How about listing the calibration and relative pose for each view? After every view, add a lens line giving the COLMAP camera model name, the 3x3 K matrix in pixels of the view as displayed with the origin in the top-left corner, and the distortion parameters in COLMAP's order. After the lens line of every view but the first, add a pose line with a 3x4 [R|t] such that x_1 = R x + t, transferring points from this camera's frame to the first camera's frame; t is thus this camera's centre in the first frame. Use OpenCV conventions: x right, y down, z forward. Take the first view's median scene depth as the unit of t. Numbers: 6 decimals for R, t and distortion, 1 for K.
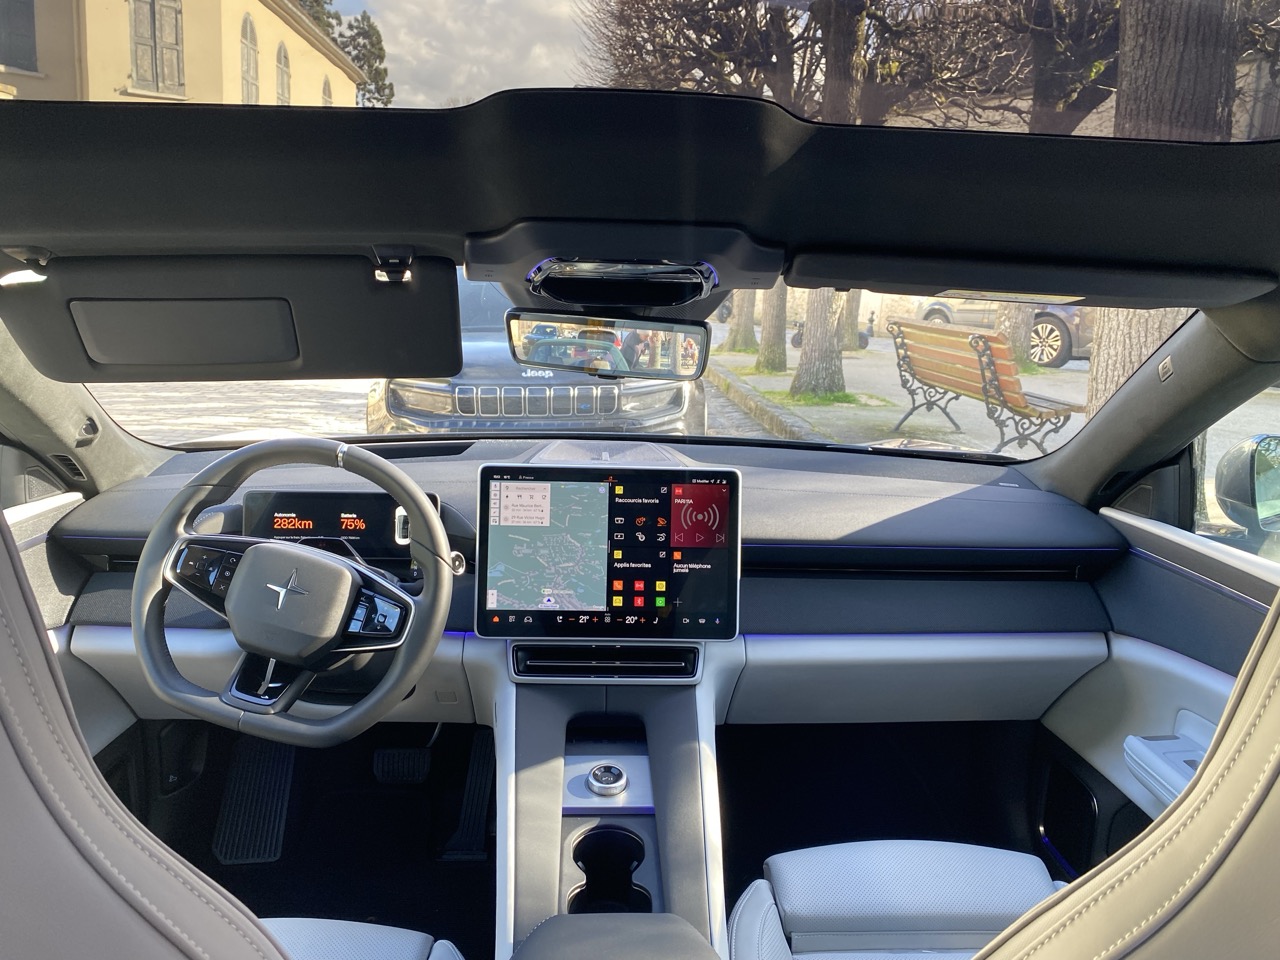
lens RADIAL K [[998.4, 0, 643.5], [0, 998.4, 463.7], [0, 0, 1]] dist [0.165189, -0.207681]
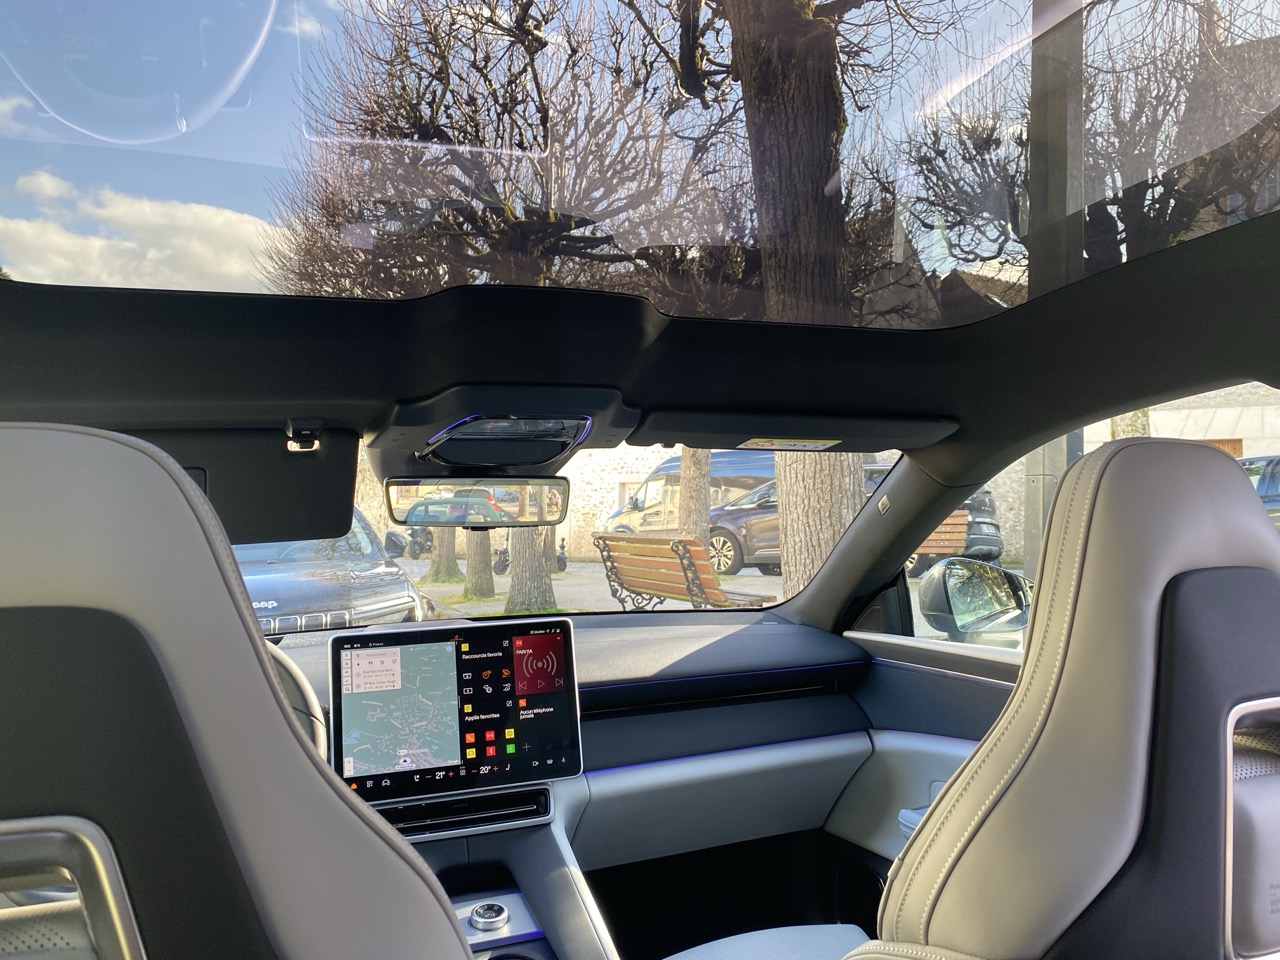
lens RADIAL K [[998.4, 0, 643.5], [0, 998.4, 463.7], [0, 0, 1]] dist [0.165189, -0.207681]
pose [[0.949846, -0.039240, 0.310246, -0.173414], [0.110239, 0.970424, -0.214767, 0.089861], [-0.292642, 0.238197, 0.926079, -0.126226]]
